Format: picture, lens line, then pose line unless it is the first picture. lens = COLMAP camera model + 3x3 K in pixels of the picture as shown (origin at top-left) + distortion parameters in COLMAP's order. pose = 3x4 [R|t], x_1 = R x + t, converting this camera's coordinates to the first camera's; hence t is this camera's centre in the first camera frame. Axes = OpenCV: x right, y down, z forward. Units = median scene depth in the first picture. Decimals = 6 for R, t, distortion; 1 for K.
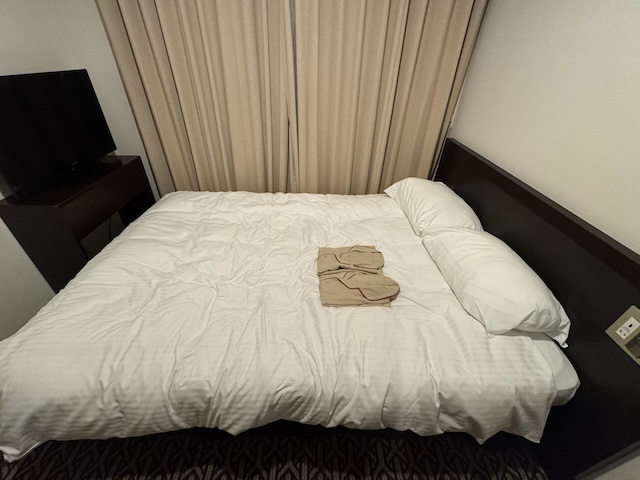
lens RADIAL K [[276.4, 0, 319.7], [0, 276.4, 239.8], [0, 0, 1]] dist [0.000941, 0.000016]
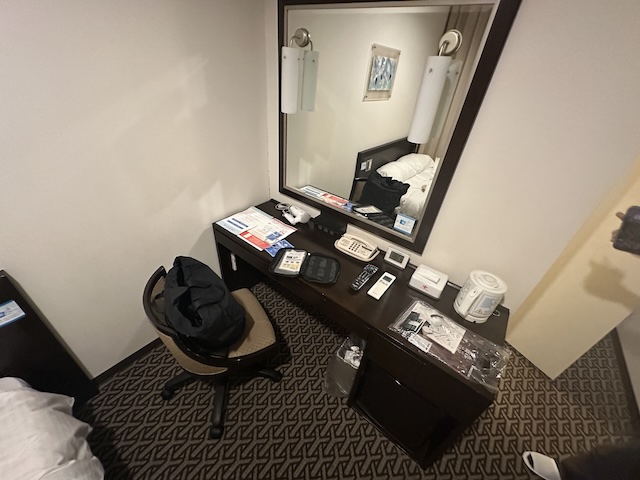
lens RADIAL K [[255.7, 0, 318.9], [0, 255.7, 240.4], [0, 0, 1]] dist [0.000280, -0.000018]
pose [[-0.773853, -0.431151, 0.463963, -0.380687], [0.265864, 0.443748, 0.855806, -0.355385], [-0.574864, 0.785618, -0.228768, 0.017005]]
